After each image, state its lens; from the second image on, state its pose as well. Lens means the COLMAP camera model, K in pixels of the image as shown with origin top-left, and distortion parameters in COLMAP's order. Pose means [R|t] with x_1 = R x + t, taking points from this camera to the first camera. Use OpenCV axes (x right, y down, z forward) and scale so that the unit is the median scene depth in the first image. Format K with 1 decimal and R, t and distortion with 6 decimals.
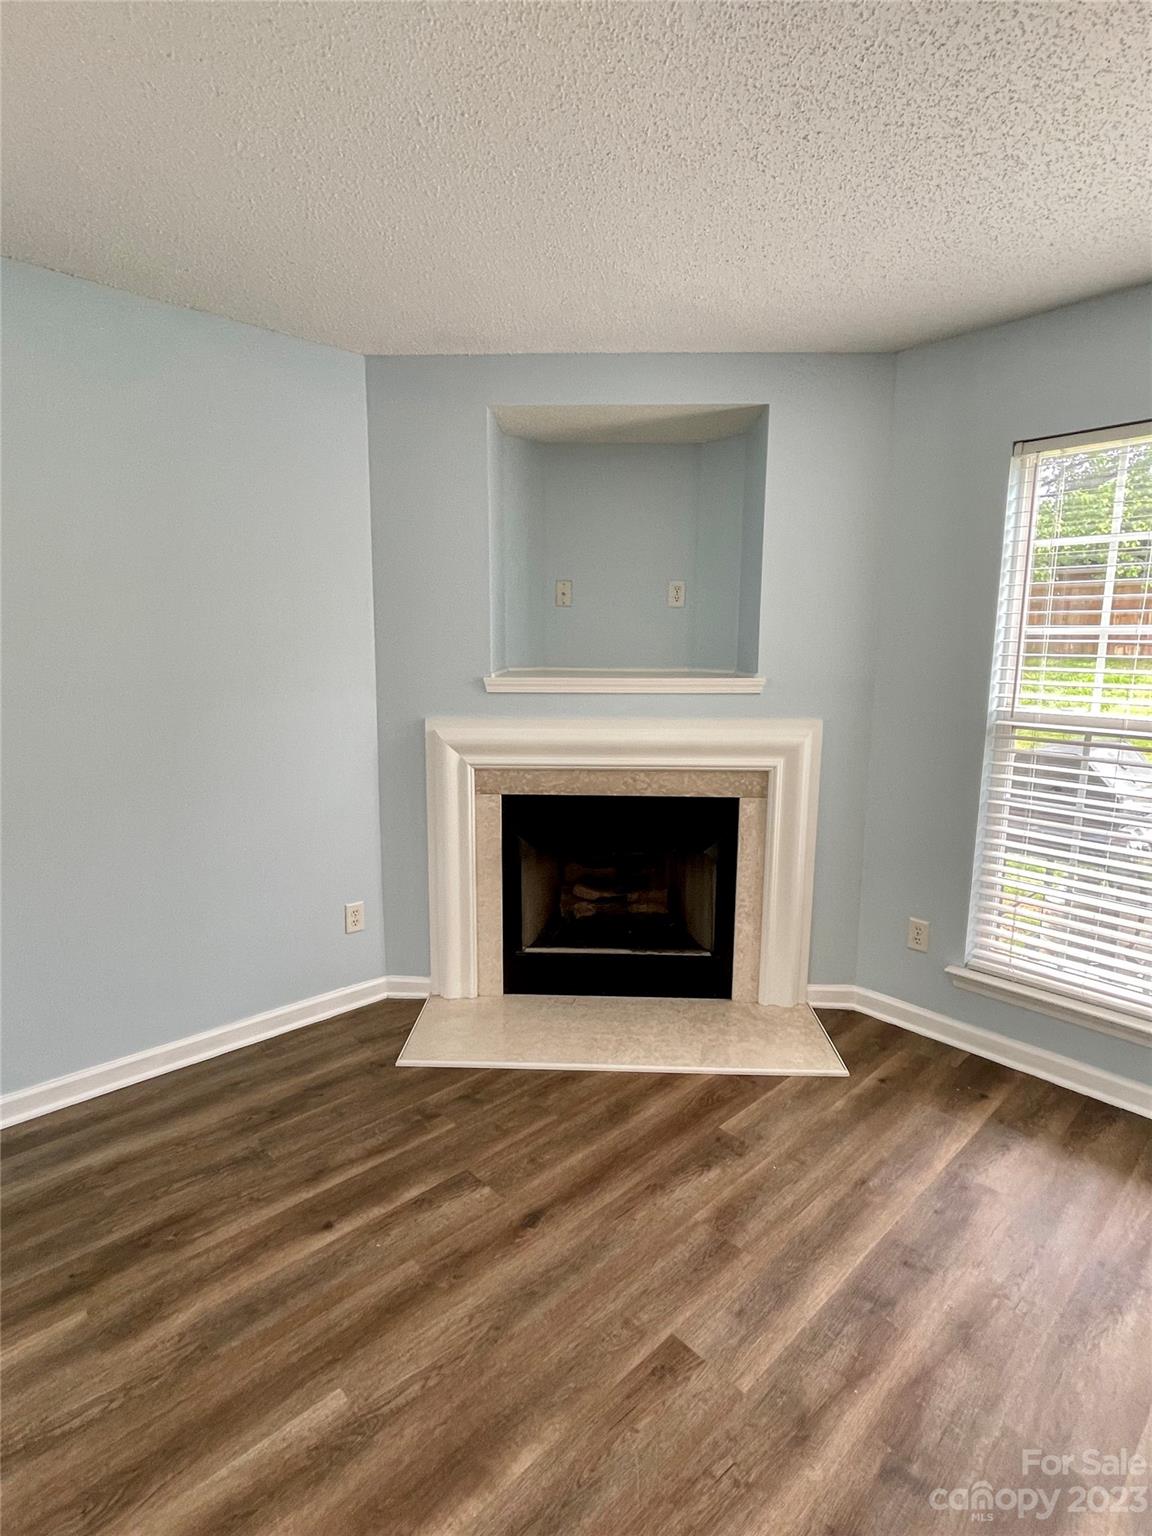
lens RADIAL K [[758.8, 0, 576.0], [0, 758.8, 768.0], [0, 0, 1]] dist [-0.000120, 0.000451]
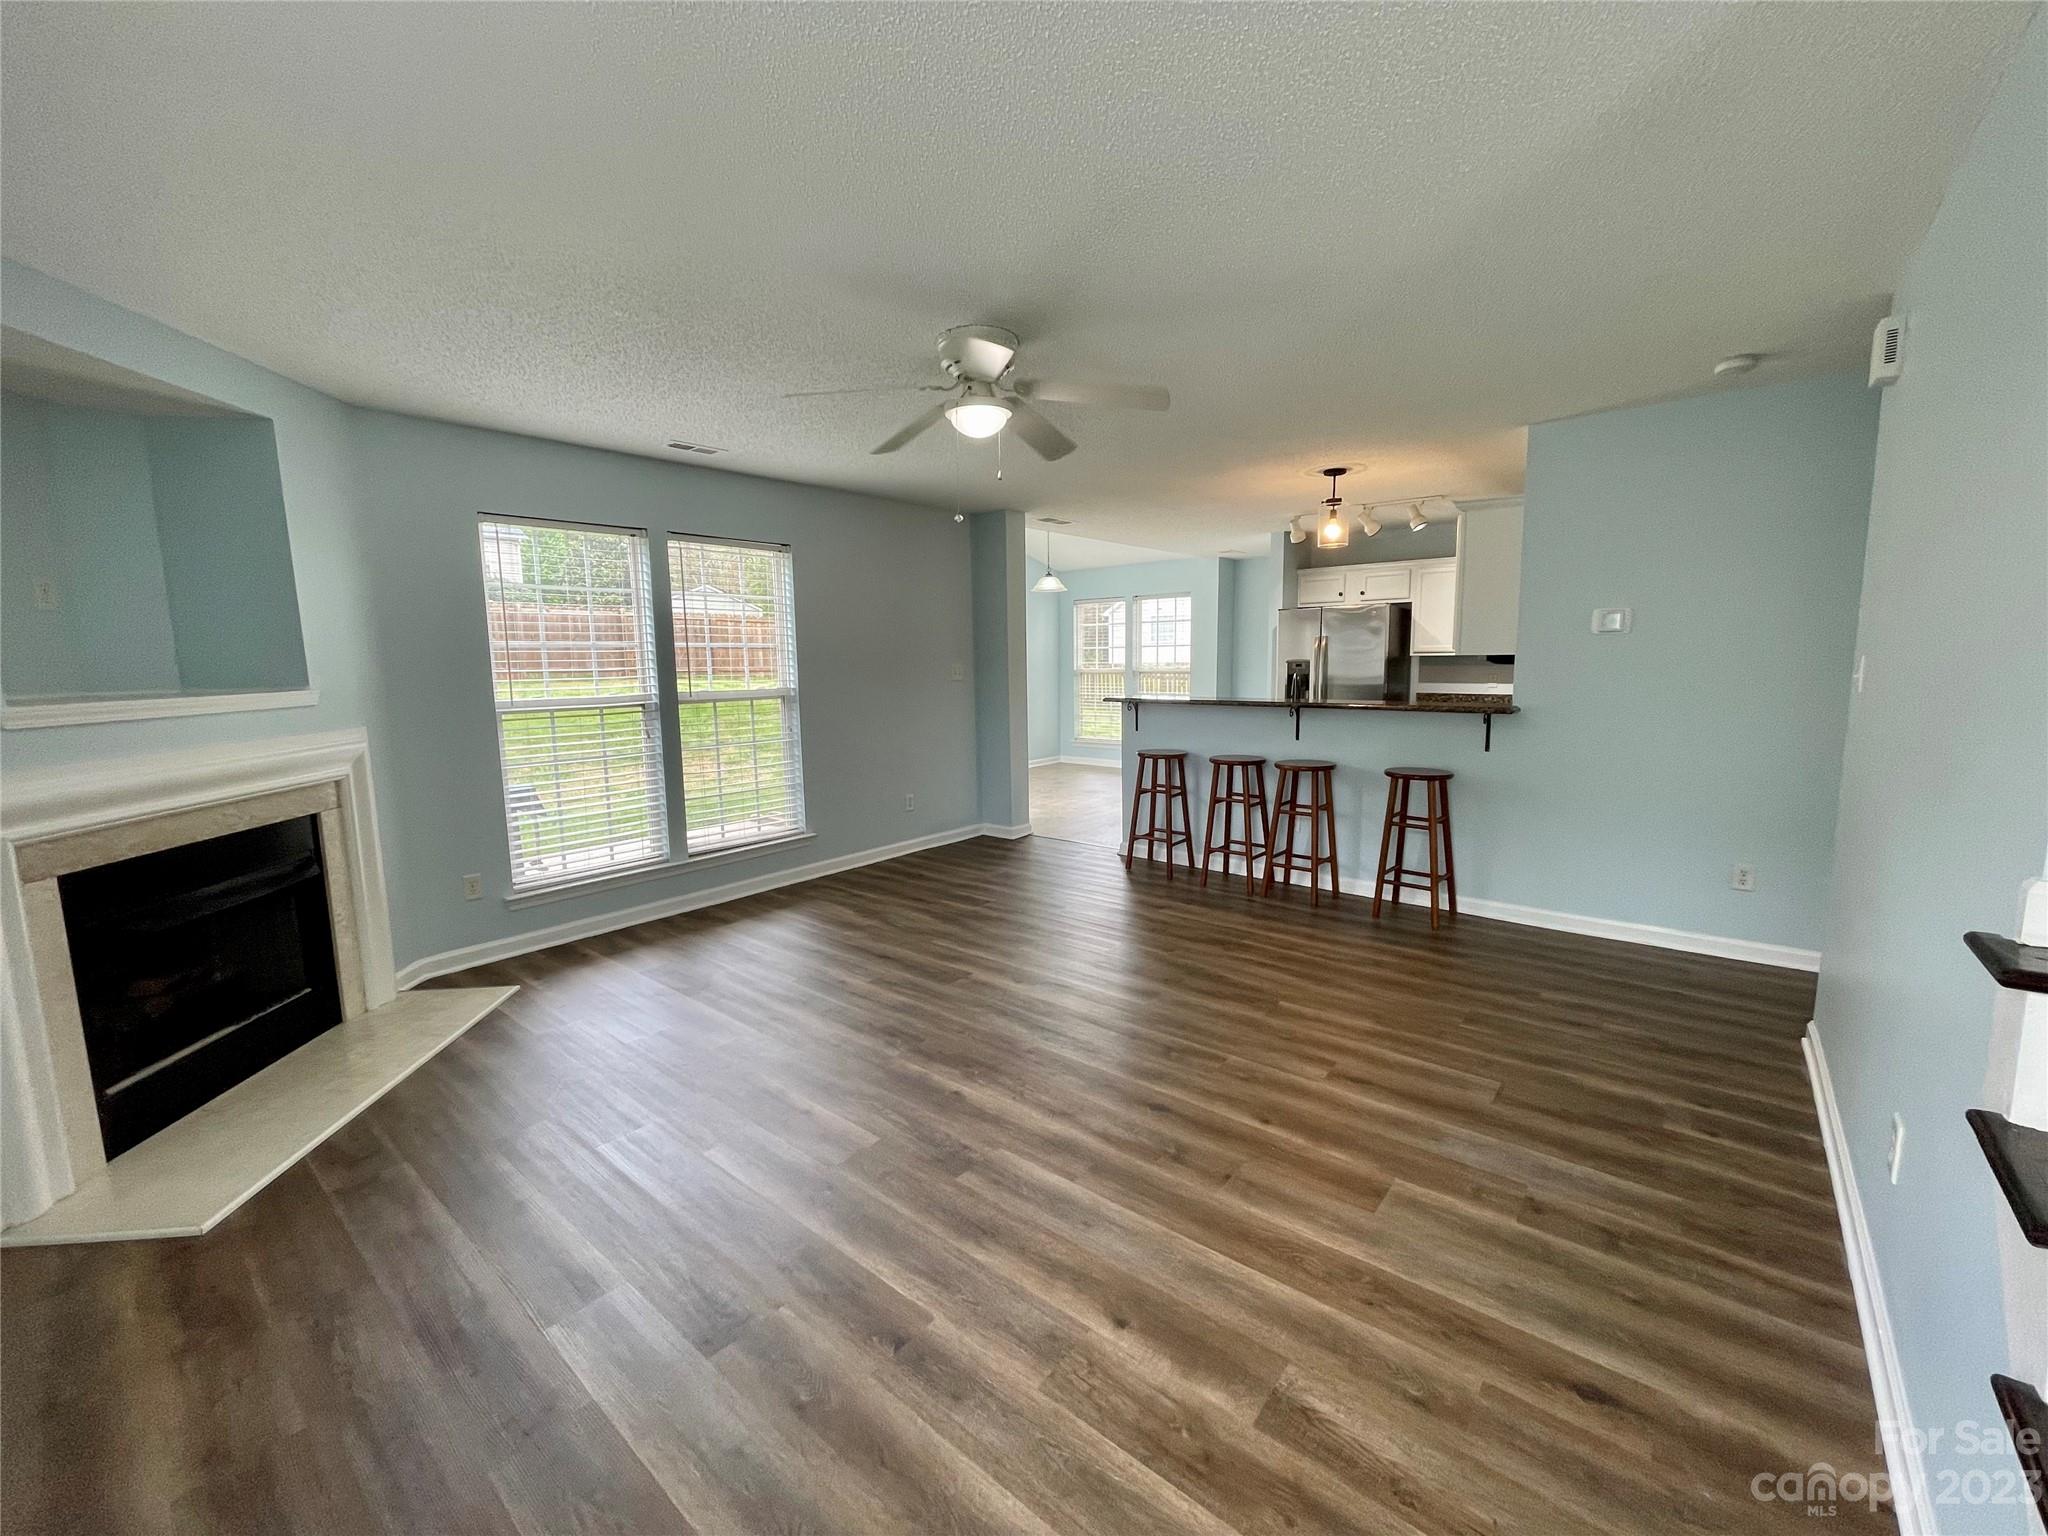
lens RADIAL K [[832.0, 0, 1024.0], [0, 832.0, 768.0], [0, 0, 1]] dist [-0.011432, 0.008568]
pose [[-0.121943, -0.138418, 0.982838, -0.953196], [0.177591, 0.971205, 0.158814, -0.025164], [-0.976520, 0.193910, -0.093850, 0.201246]]
